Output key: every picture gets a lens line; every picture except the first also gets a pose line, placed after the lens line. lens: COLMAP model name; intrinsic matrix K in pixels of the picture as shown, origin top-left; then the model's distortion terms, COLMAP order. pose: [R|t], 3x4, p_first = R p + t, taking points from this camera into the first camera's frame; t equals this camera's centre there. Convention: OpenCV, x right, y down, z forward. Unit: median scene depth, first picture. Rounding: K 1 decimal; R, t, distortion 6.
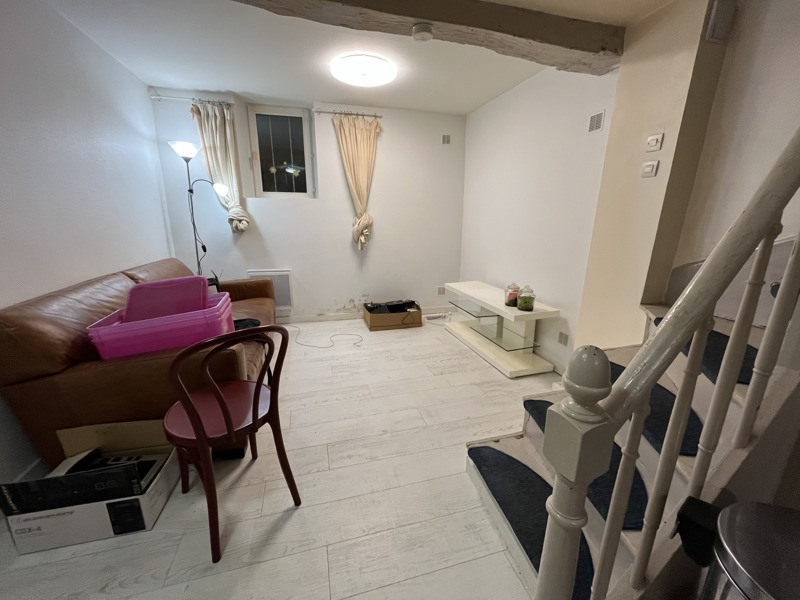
lens RADIAL K [[322.5, 0, 396.4], [0, 322.5, 299.9], [0, 0, 1]] dist [-0.000238, -0.000087]
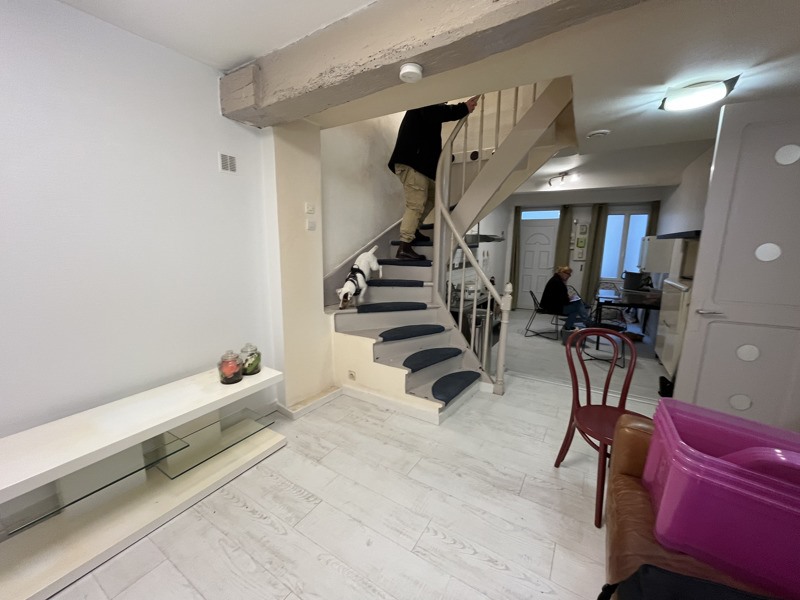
lens RADIAL K [[322.5, 0, 400.9], [0, 322.5, 302.9], [0, 0, 1]] dist [-0.000238, -0.000087]
pose [[-0.683939, -0.142215, 0.715543, -0.482252], [0.167584, 0.923960, 0.343821, -0.403829], [-0.710030, 0.355066, -0.608100, 1.348012]]
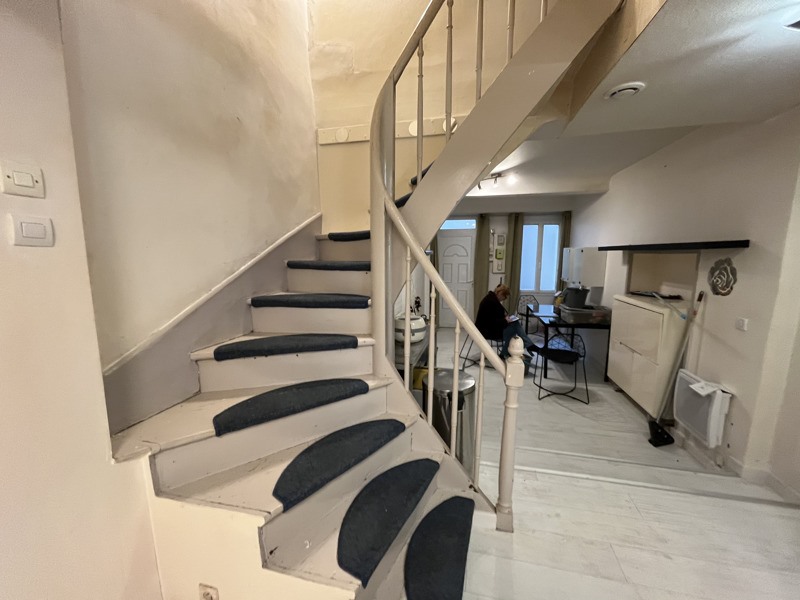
lens RADIAL K [[322.5, 0, 398.4], [0, 322.5, 300.3], [0, 0, 1]] dist [-0.000238, -0.000087]
pose [[-0.871748, -0.067234, 0.485319, 0.042345], [0.123630, 0.928302, 0.350673, -0.321031], [-0.474100, 0.365699, -0.800933, 0.900157]]
